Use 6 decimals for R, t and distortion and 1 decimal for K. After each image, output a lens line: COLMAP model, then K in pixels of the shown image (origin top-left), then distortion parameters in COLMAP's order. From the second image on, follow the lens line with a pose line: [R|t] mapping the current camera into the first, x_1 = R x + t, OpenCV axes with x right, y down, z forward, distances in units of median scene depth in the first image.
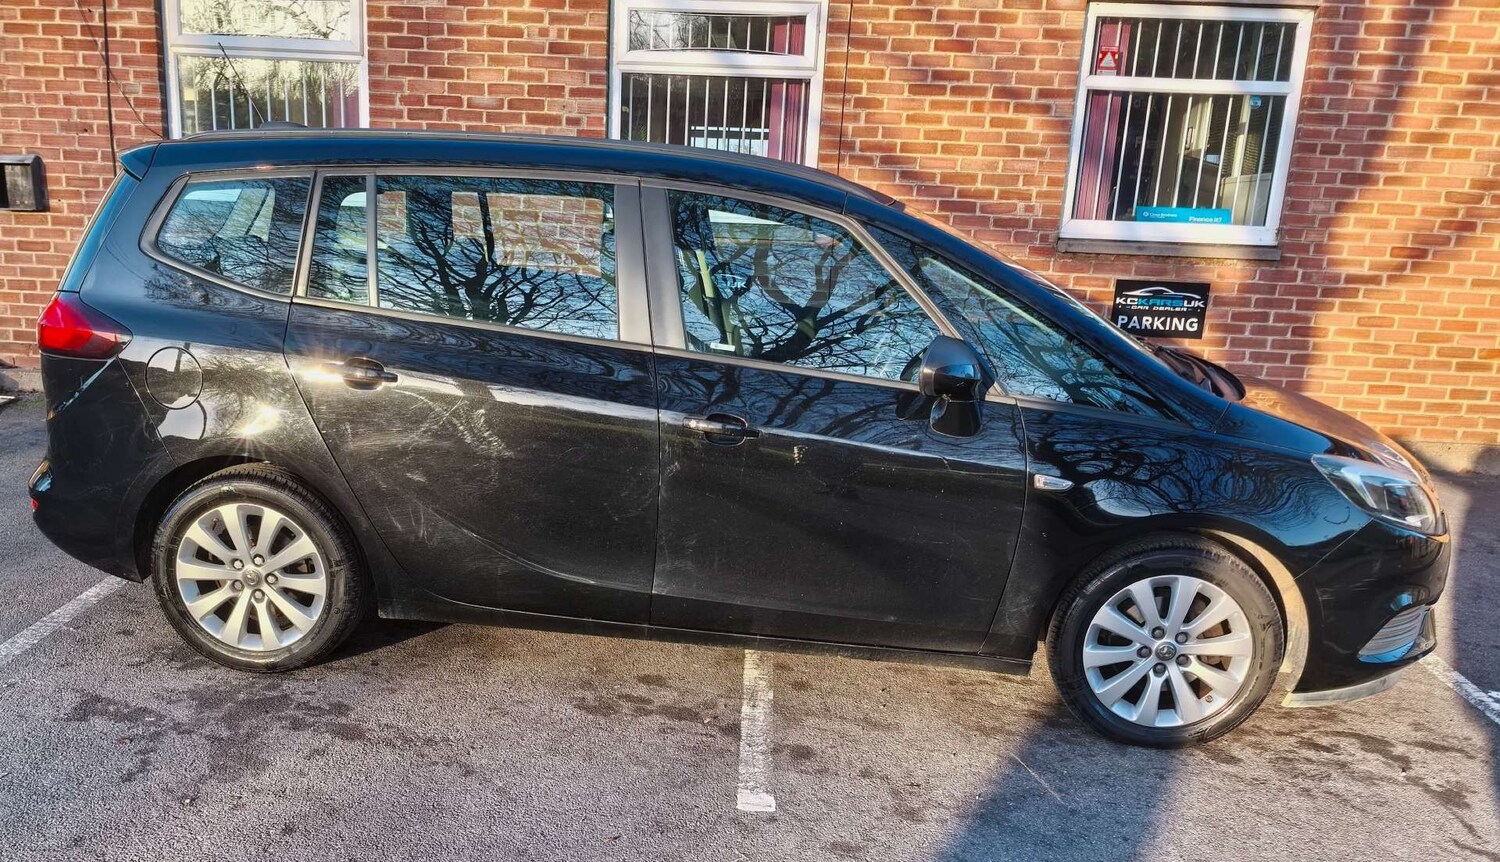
lens RADIAL K [[1324.4, 0, 667.6], [0, 1324.4, 630.7], [0, 0, 1]] dist [0.044943, -0.048300]
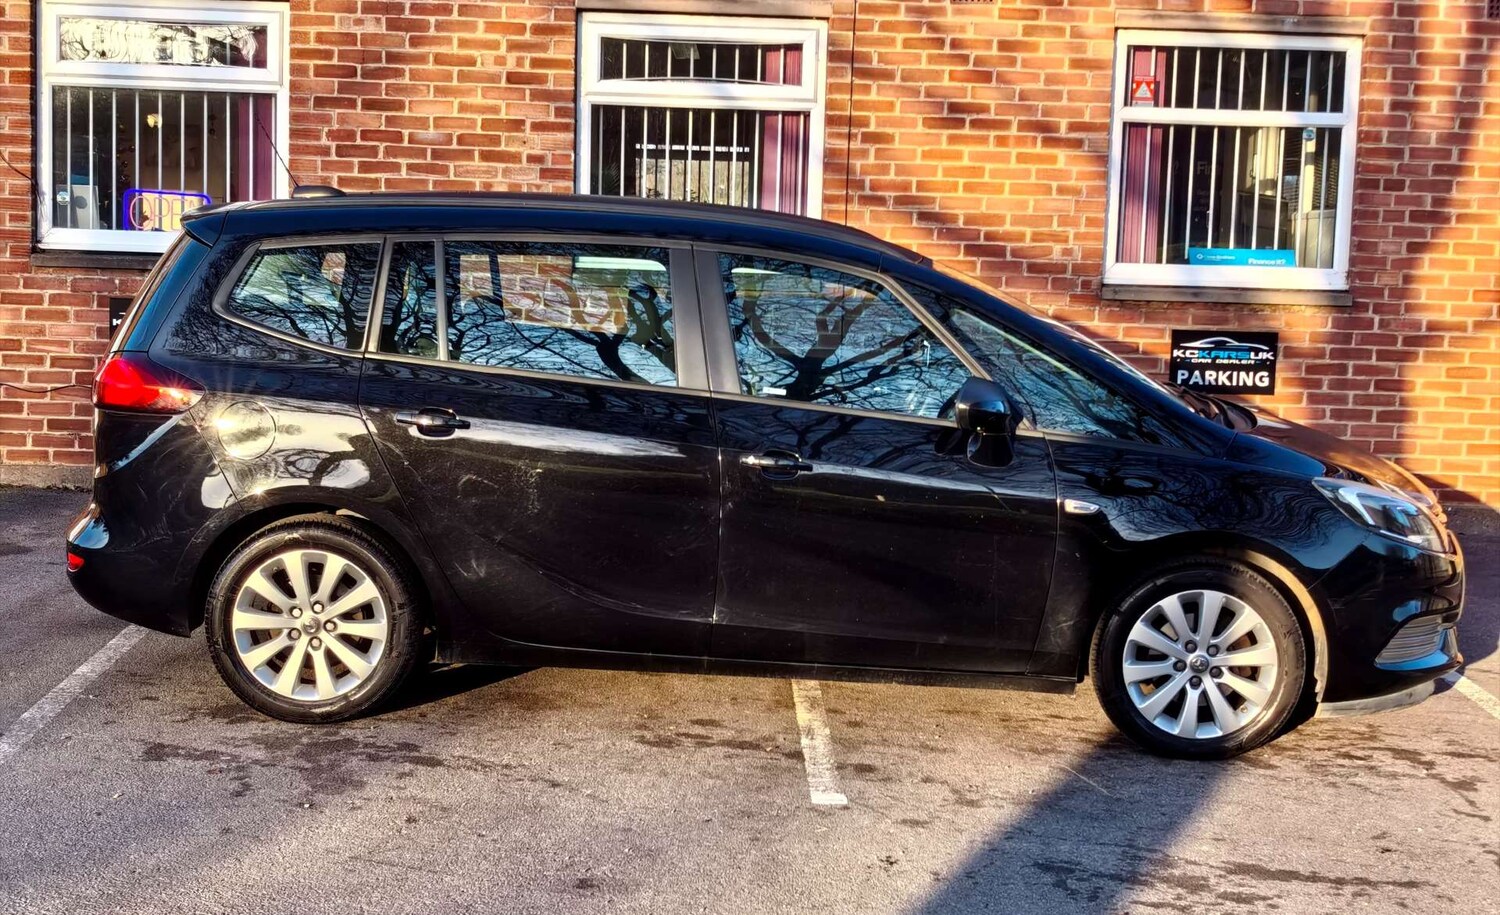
lens RADIAL K [[2216.5, 0, 753.3], [0, 2216.5, 518.8], [0, 0, 1]] dist [0.183608, -0.730135]
pose [[0.995125, -0.022049, 0.096126, -0.076185], [0.038906, 0.983406, -0.177196, 0.104571], [-0.090624, 0.180072, 0.979470, -0.376207]]
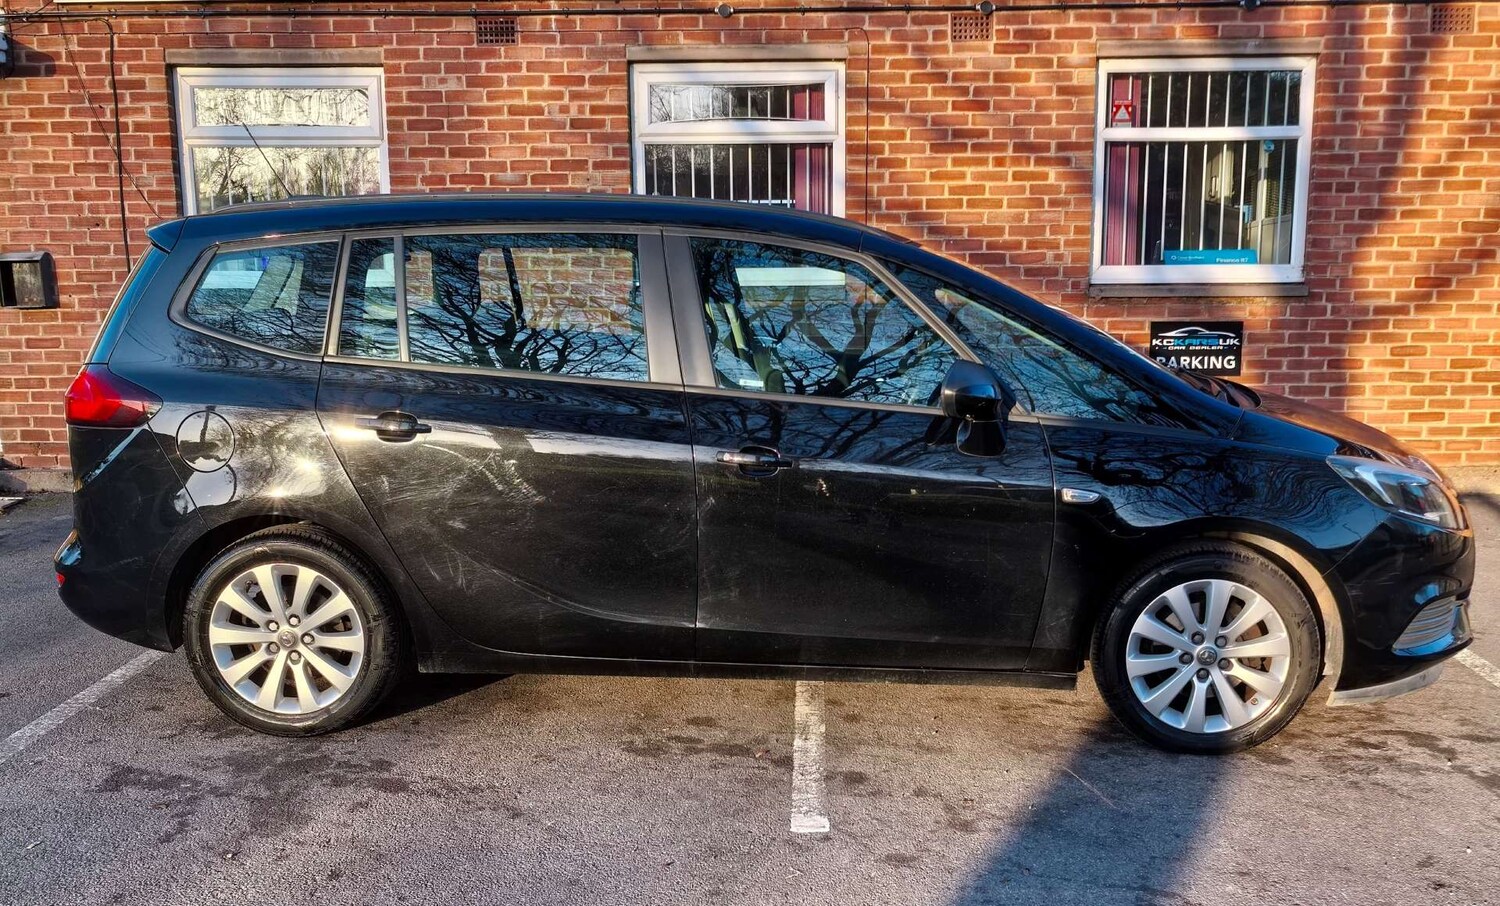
lens RADIAL K [[1438.3, 0, 783.8], [0, 1438.3, 573.8], [0, 0, 1]] dist [0.025599, -0.005592]
pose [[0.997515, -0.055421, 0.043489, 0.005108], [0.060019, 0.991811, -0.112729, 0.029728], [-0.036886, 0.115059, 0.992674, -0.041742]]
